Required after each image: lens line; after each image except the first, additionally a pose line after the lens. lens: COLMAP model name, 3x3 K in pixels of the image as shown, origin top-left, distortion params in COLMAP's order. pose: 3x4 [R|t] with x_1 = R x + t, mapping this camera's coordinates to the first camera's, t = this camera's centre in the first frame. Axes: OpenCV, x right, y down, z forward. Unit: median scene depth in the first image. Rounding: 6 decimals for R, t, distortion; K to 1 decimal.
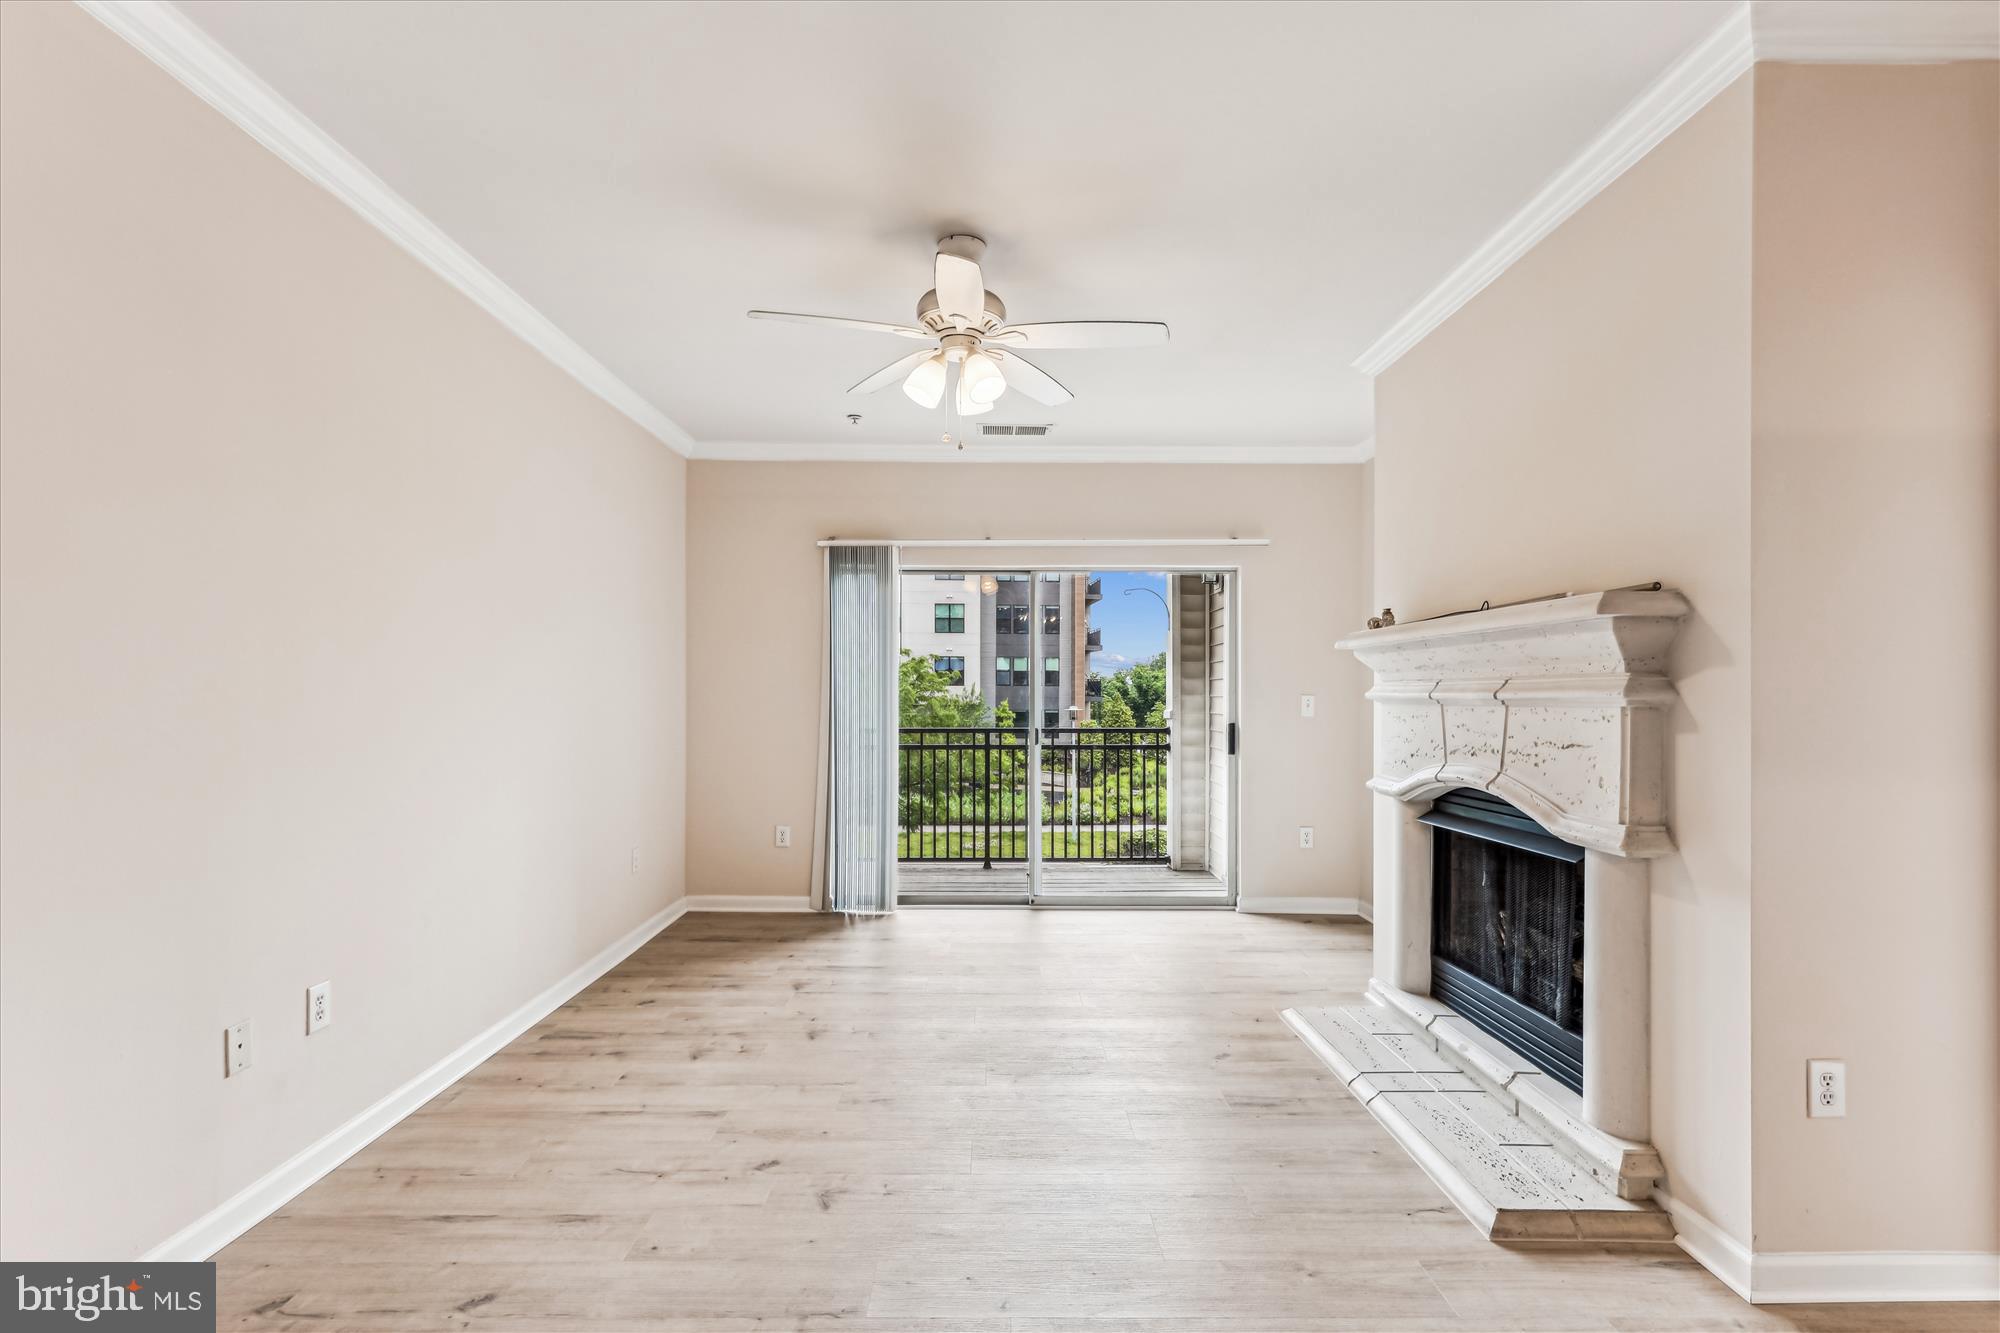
lens RADIAL K [[927.8, 0, 999.9], [0, 927.8, 687.4], [0, 0, 1]] dist [-0.006105, 0.006467]
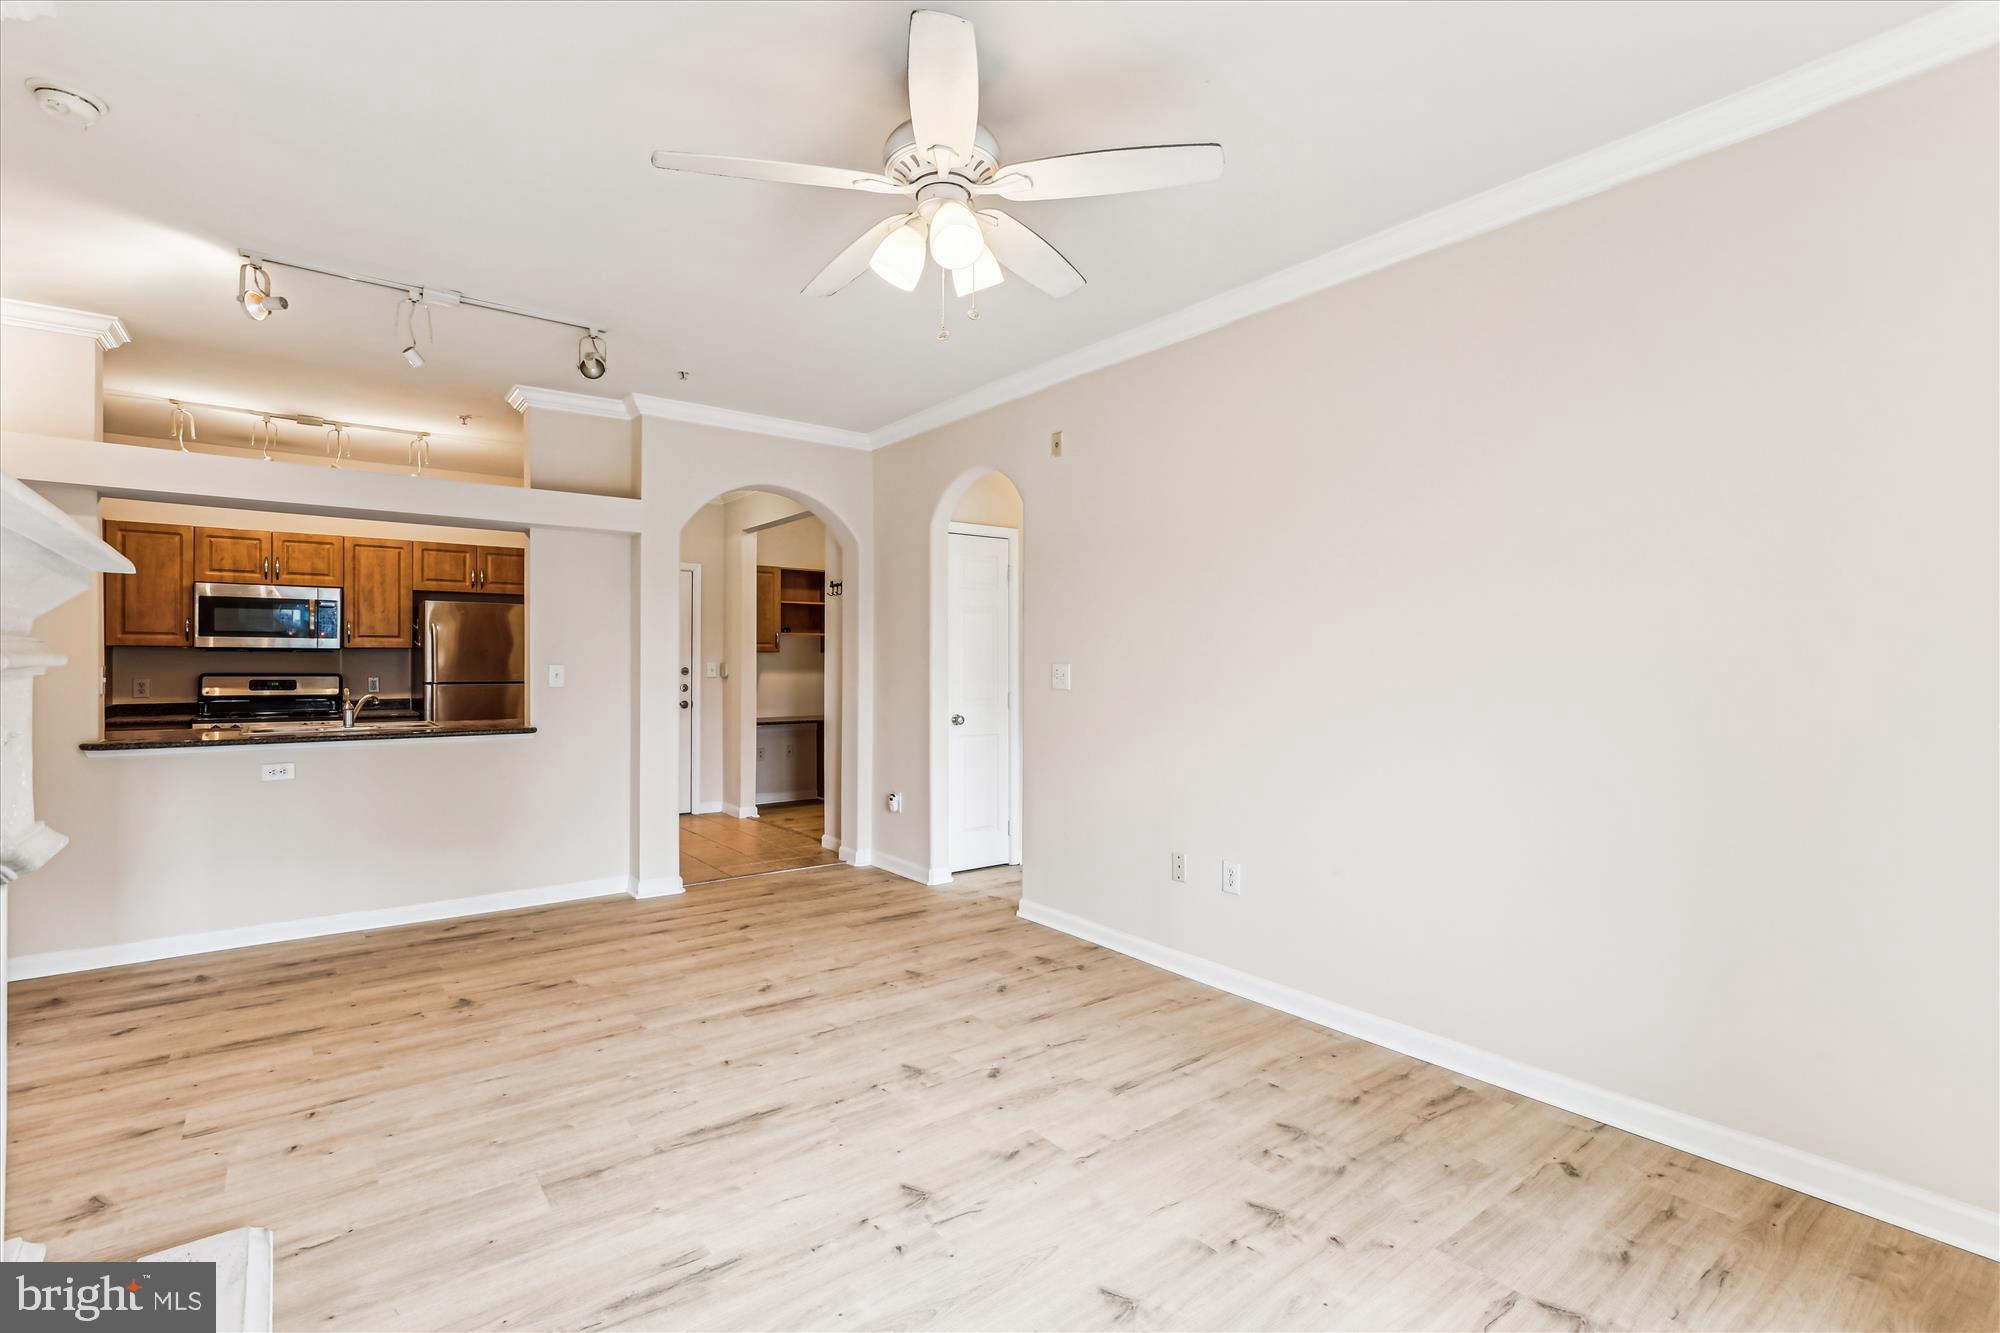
lens RADIAL K [[927.8, 0, 1000.7], [0, 927.8, 647.8], [0, 0, 1]] dist [-0.006105, 0.006467]
pose [[-0.797166, -0.014145, -0.603594, 0.320090], [0.000698, 0.999703, -0.024350, 0.010607], [0.603759, -0.019832, -0.796920, 1.386147]]
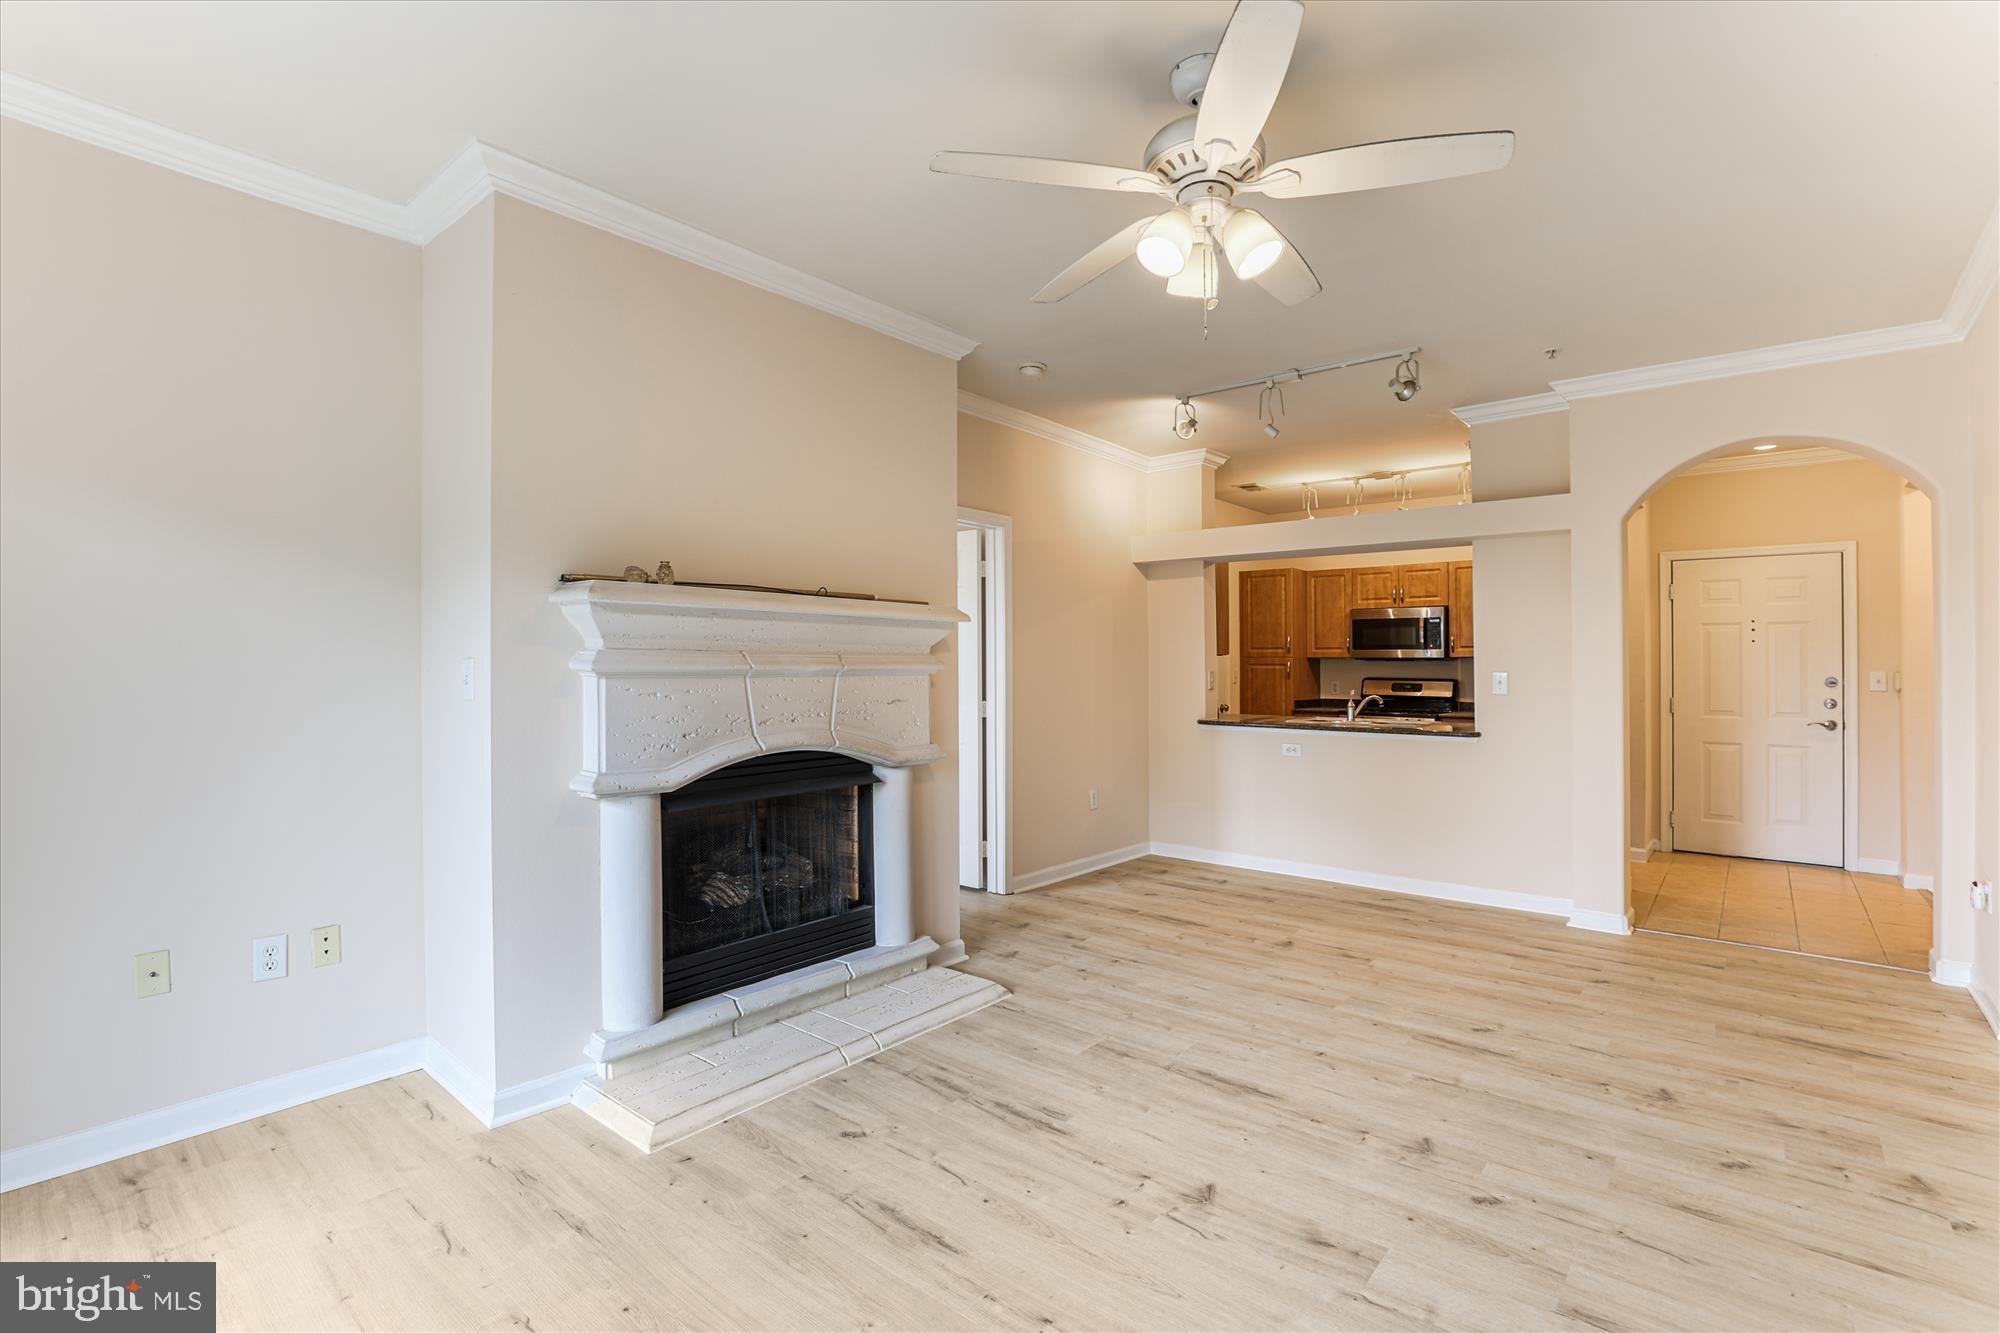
lens RADIAL K [[927.8, 0, 1030.4], [0, 927.8, 650.0], [0, 0, 1]] dist [-0.006105, 0.006467]
pose [[-0.777415, 0.004367, 0.628973, -0.339384], [-0.012080, 0.999688, -0.021872, 0.007219], [-0.628872, -0.024601, -0.777119, 1.422271]]
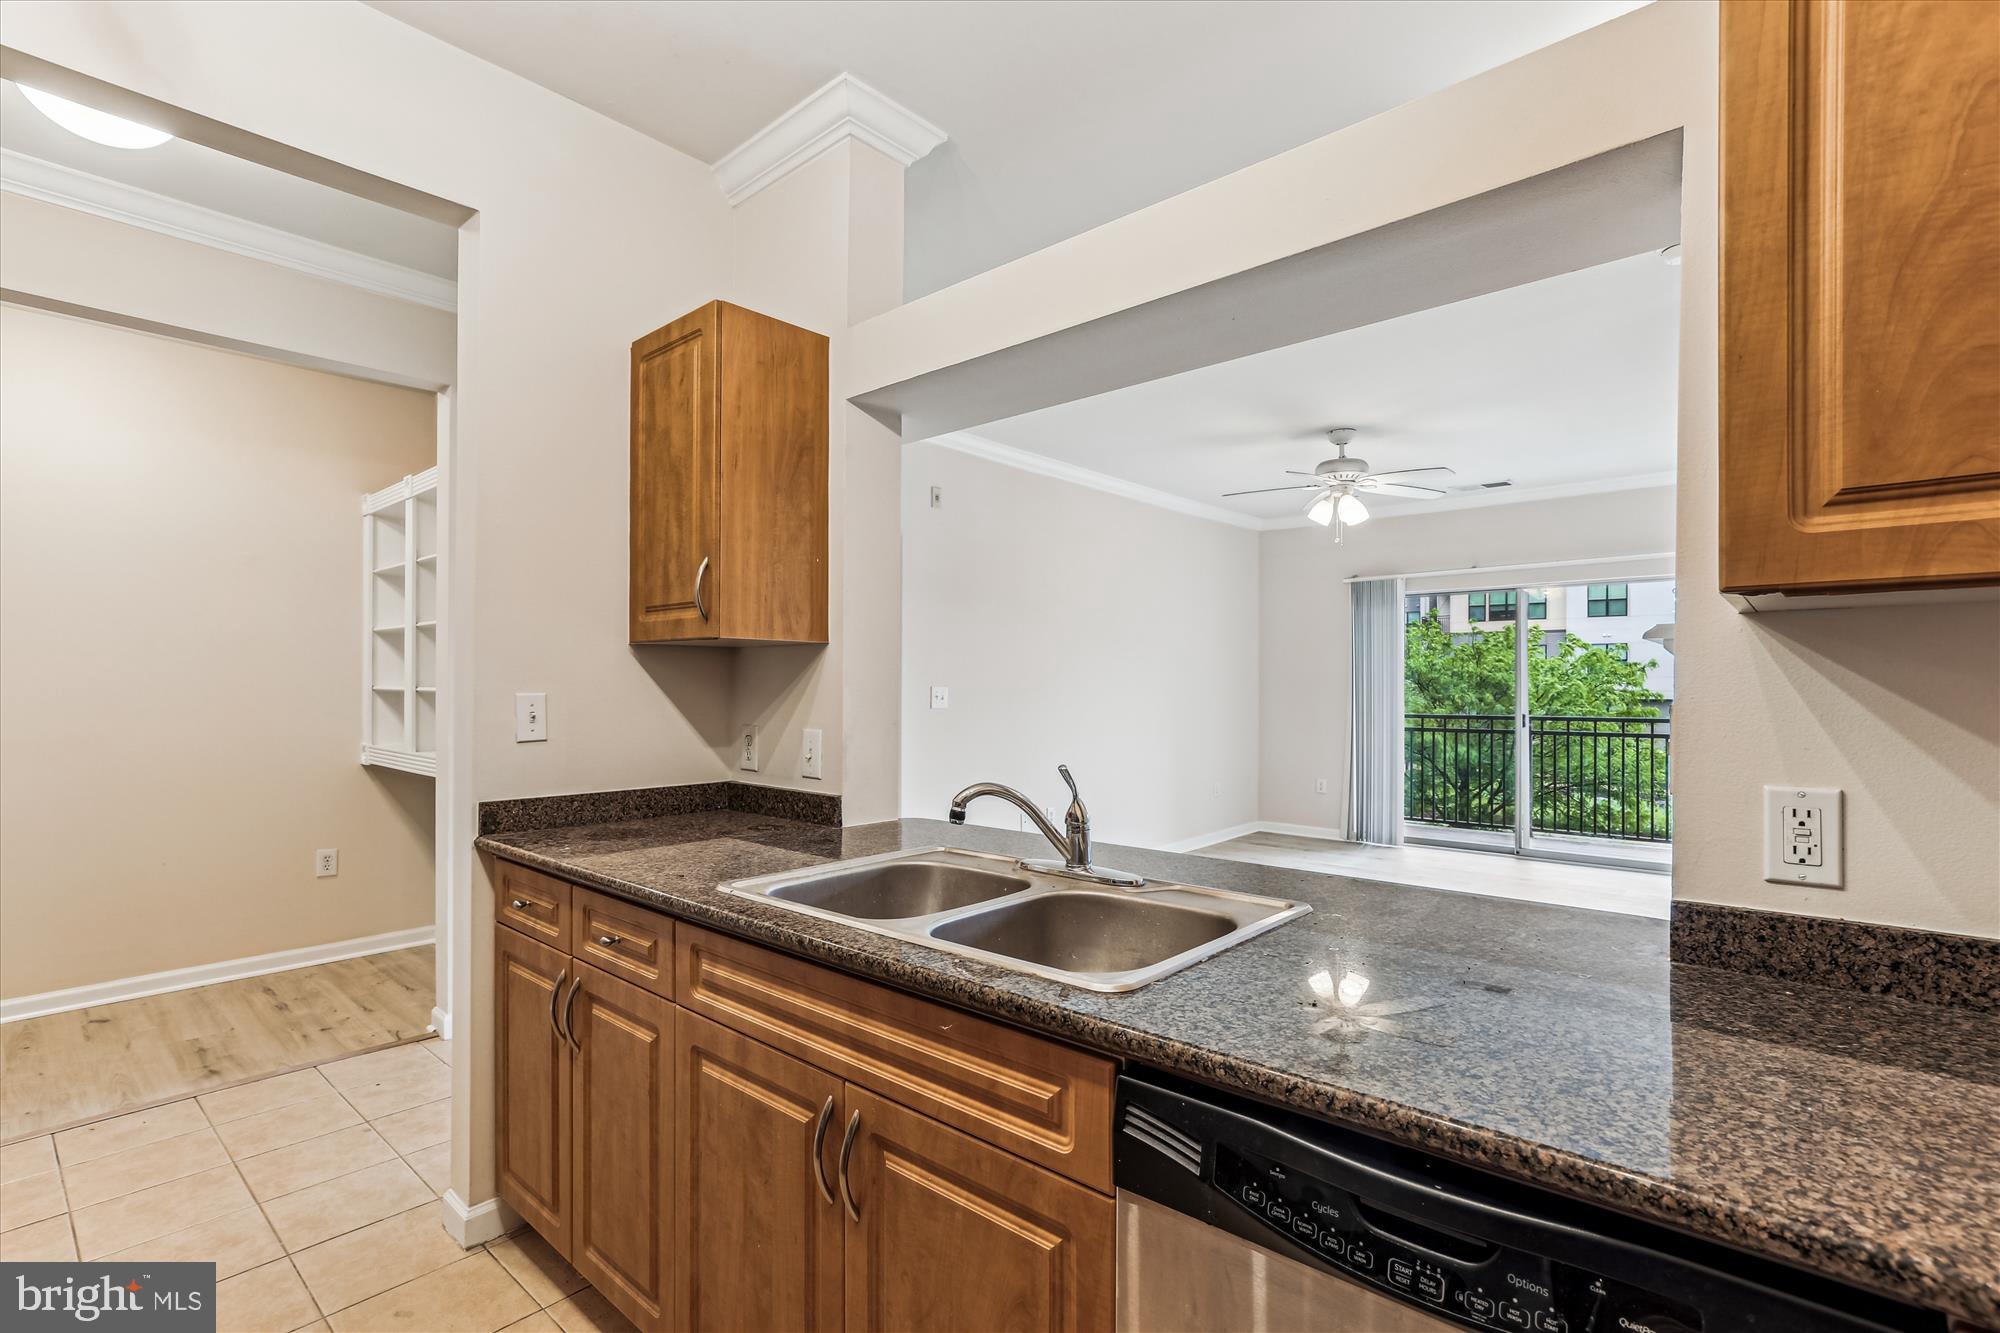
lens RADIAL K [[927.8, 0, 1004.7], [0, 927.8, 680.9], [0, 0, 1]] dist [-0.006105, 0.006467]
pose [[0.746095, -0.004846, -0.665822, 0.554529], [0.004864, 0.999987, -0.001827, -0.004820], [0.665822, -0.001875, 0.746109, -0.624300]]
